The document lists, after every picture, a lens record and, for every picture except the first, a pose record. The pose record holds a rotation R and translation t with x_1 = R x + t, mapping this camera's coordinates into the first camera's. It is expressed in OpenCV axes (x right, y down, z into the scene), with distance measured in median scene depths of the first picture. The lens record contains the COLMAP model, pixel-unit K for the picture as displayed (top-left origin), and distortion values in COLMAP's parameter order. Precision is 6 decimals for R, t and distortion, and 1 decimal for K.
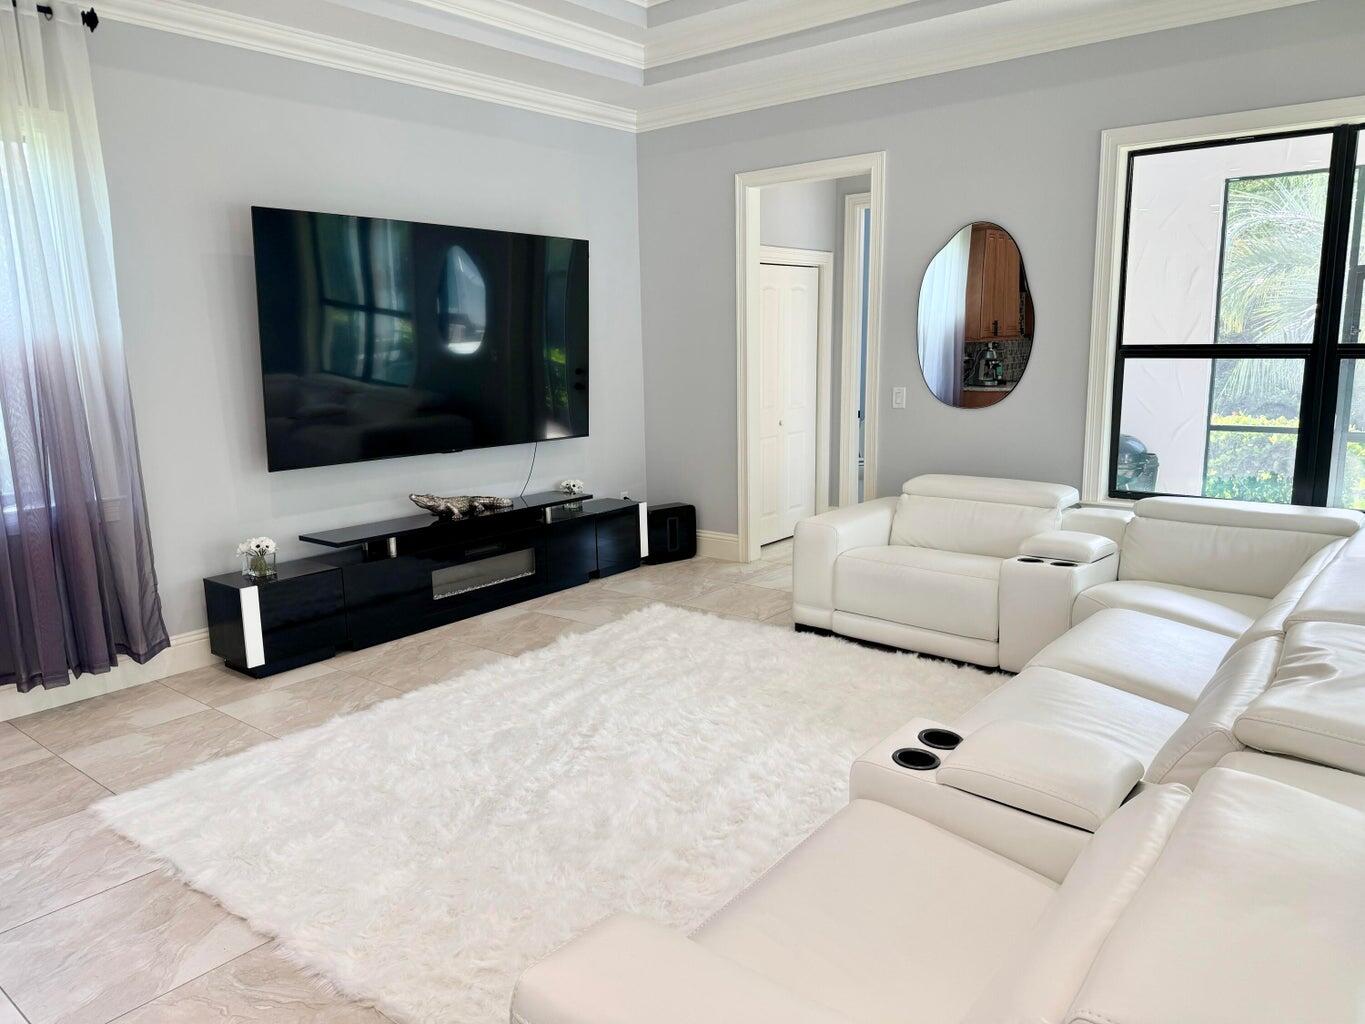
lens RADIAL K [[968.0, 0, 682.5], [0, 968.0, 512.0], [0, 0, 1]] dist [-0.000012, -0.002924]
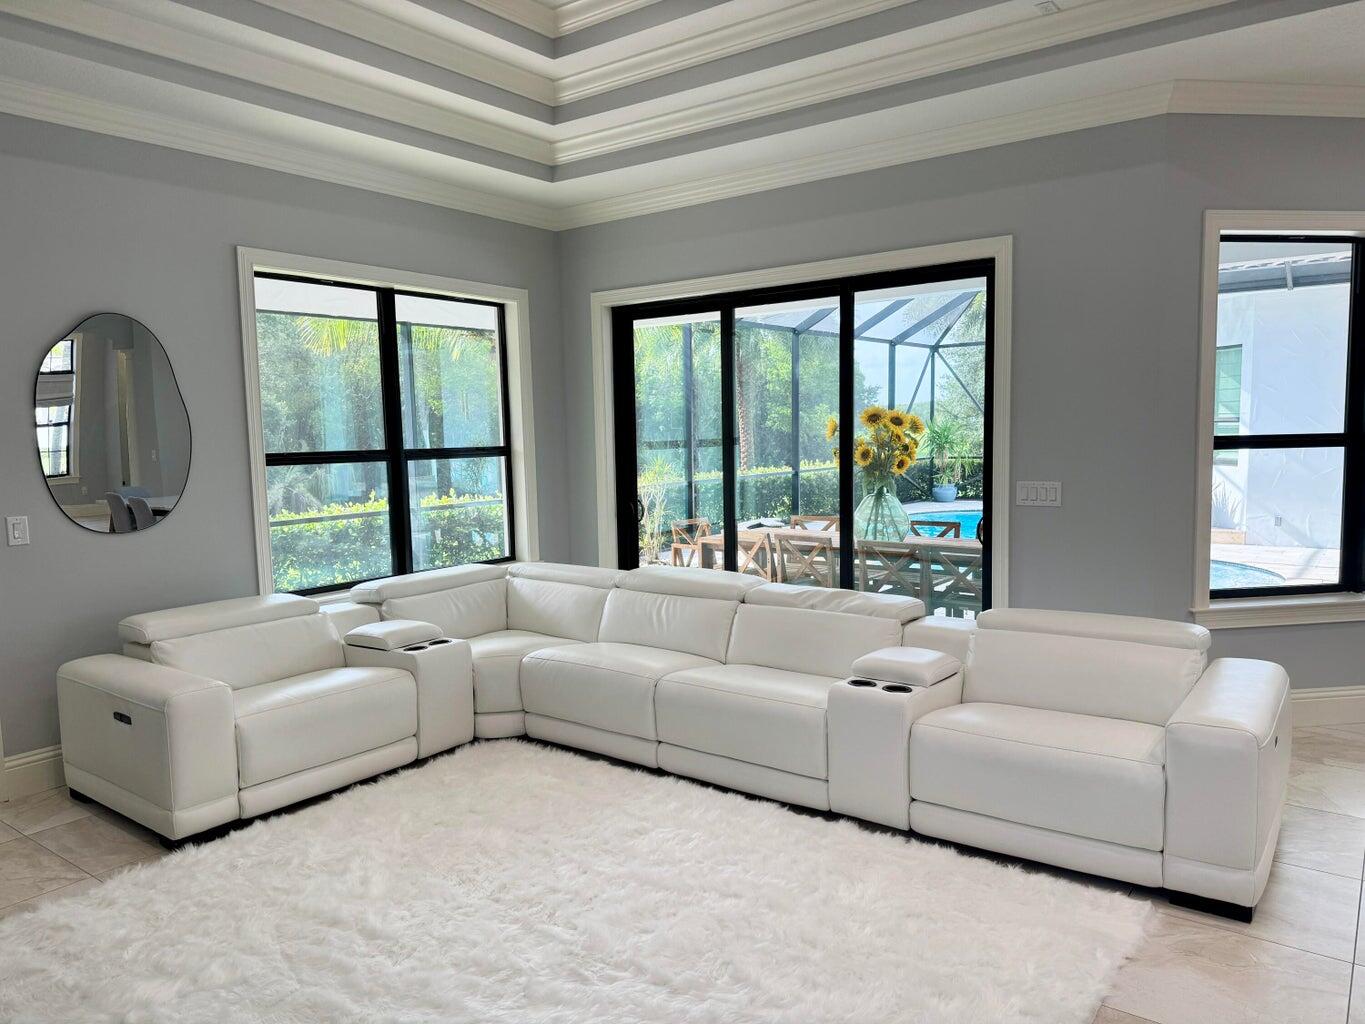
lens RADIAL K [[968.0, 0, 682.5], [0, 968.0, 512.0], [0, 0, 1]] dist [-0.000012, -0.002924]
pose [[-0.053198, -0.075313, 0.995740, -0.676928], [0.198286, 0.976499, 0.084451, -0.124615], [-0.978699, 0.201934, -0.037014, 0.680329]]
